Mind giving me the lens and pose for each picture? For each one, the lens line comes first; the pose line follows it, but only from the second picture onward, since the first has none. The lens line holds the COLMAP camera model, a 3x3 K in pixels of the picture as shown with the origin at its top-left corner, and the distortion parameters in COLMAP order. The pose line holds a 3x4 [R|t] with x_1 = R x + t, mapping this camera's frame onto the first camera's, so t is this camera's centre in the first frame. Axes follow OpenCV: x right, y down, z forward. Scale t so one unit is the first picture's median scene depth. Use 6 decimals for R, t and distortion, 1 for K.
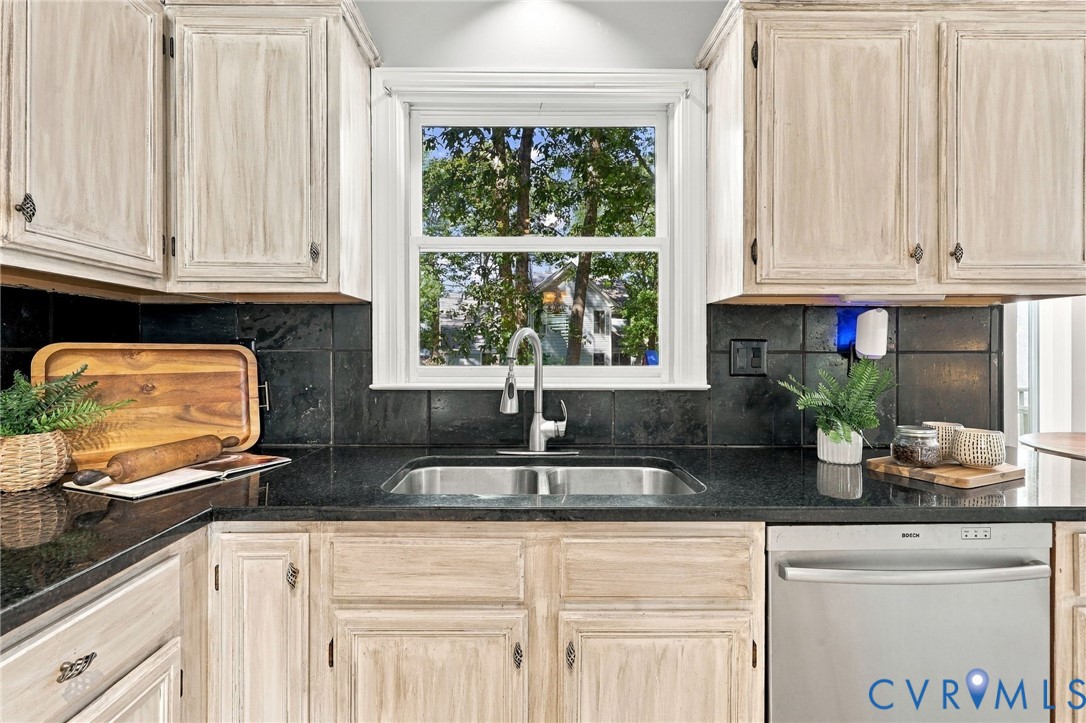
lens RADIAL K [[516.0, 0, 542.3], [0, 516.0, 355.8], [0, 0, 1]] dist [0.001995, 0.001070]
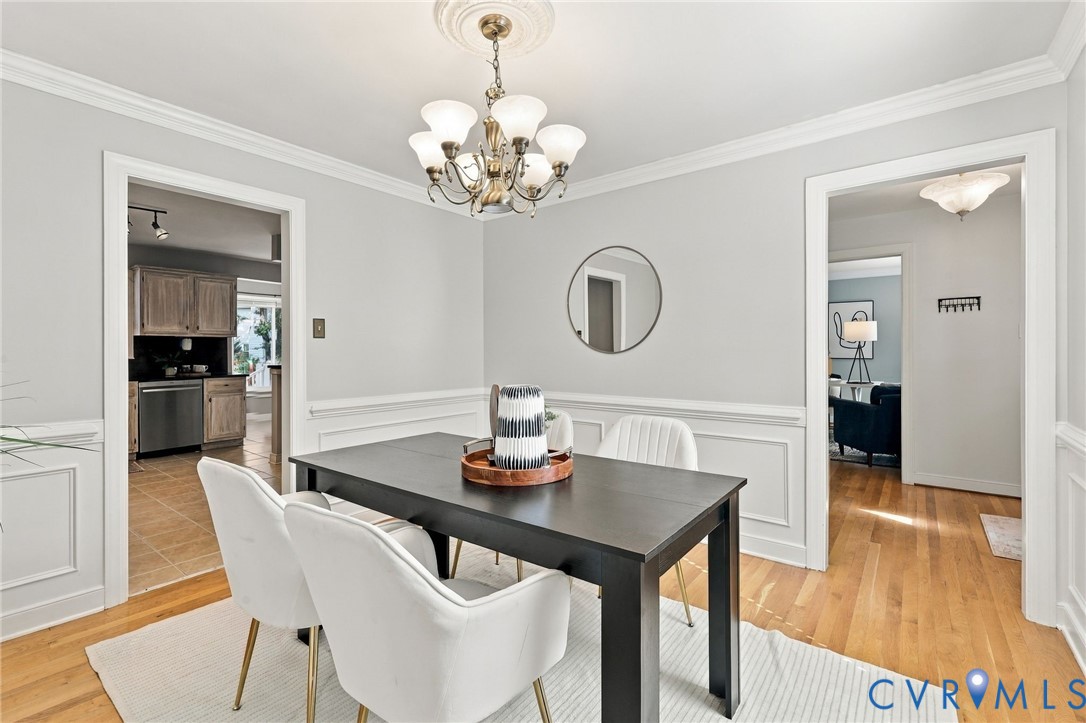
lens RADIAL K [[481.6, 0, 541.8], [0, 481.6, 355.6], [0, 0, 1]] dist [0.003446, 0.000006]
pose [[0.609036, 0.000956, 0.793142, -0.743743], [-0.000092, 0.999999, -0.001134, 0.053074], [-0.793142, 0.000617, 0.609036, -4.028753]]
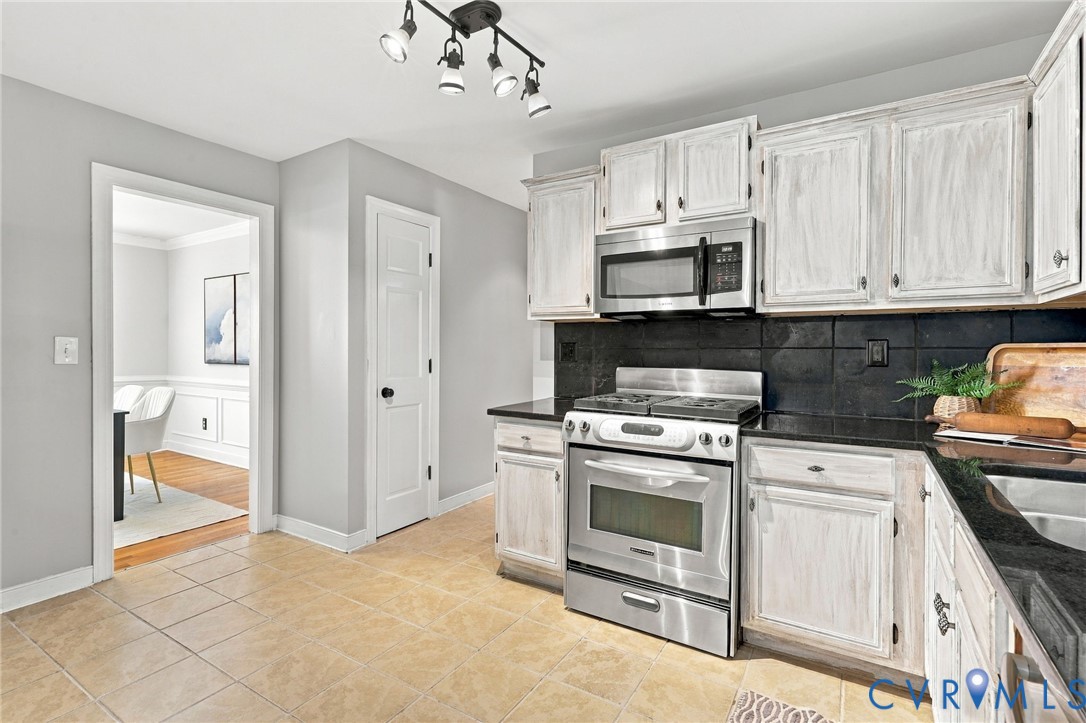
lens RADIAL K [[516.0, 0, 537.4], [0, 516.0, 356.7], [0, 0, 1]] dist [0.001995, 0.001070]
pose [[-0.543269, 0.008958, -0.839511, 1.061968], [-0.006762, 0.999864, 0.015045, -0.000697], [0.839531, 0.013851, -0.543135, 0.641011]]
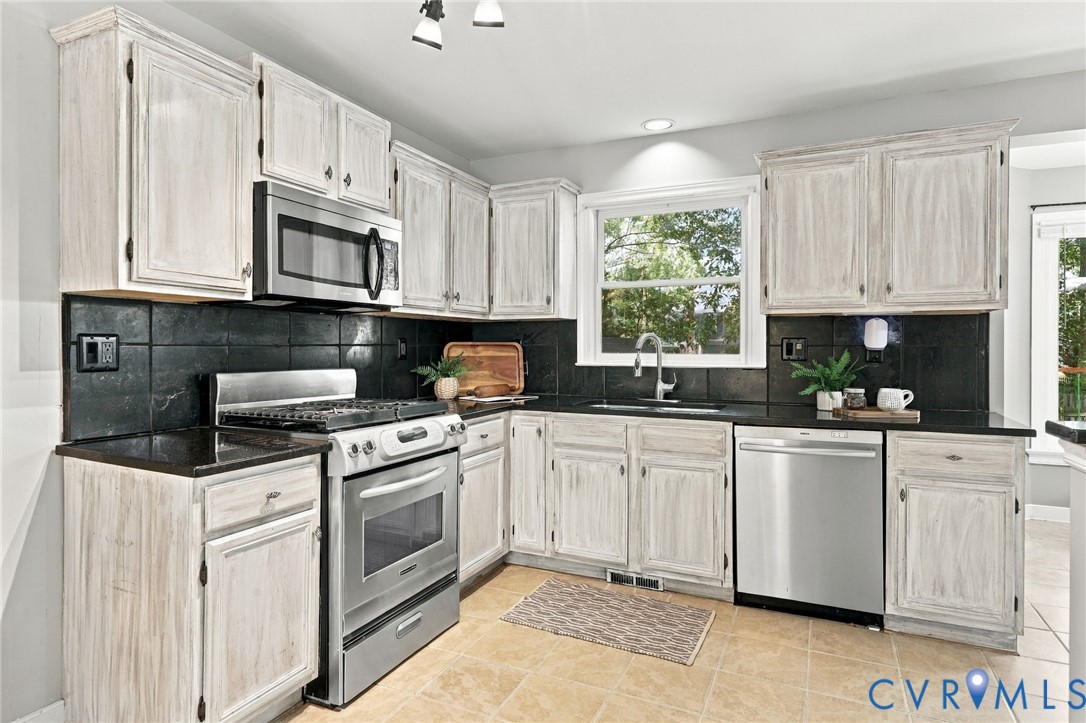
lens RADIAL K [[604.5, 0, 537.2], [0, 604.5, 354.7], [0, 0, 1]] dist [-0.007154, -0.000931]
pose [[0.899754, 0.006012, -0.436356, 0.616834], [-0.001382, 0.999939, 0.010929, 0.001146], [0.436395, -0.009230, 0.899708, -1.288570]]
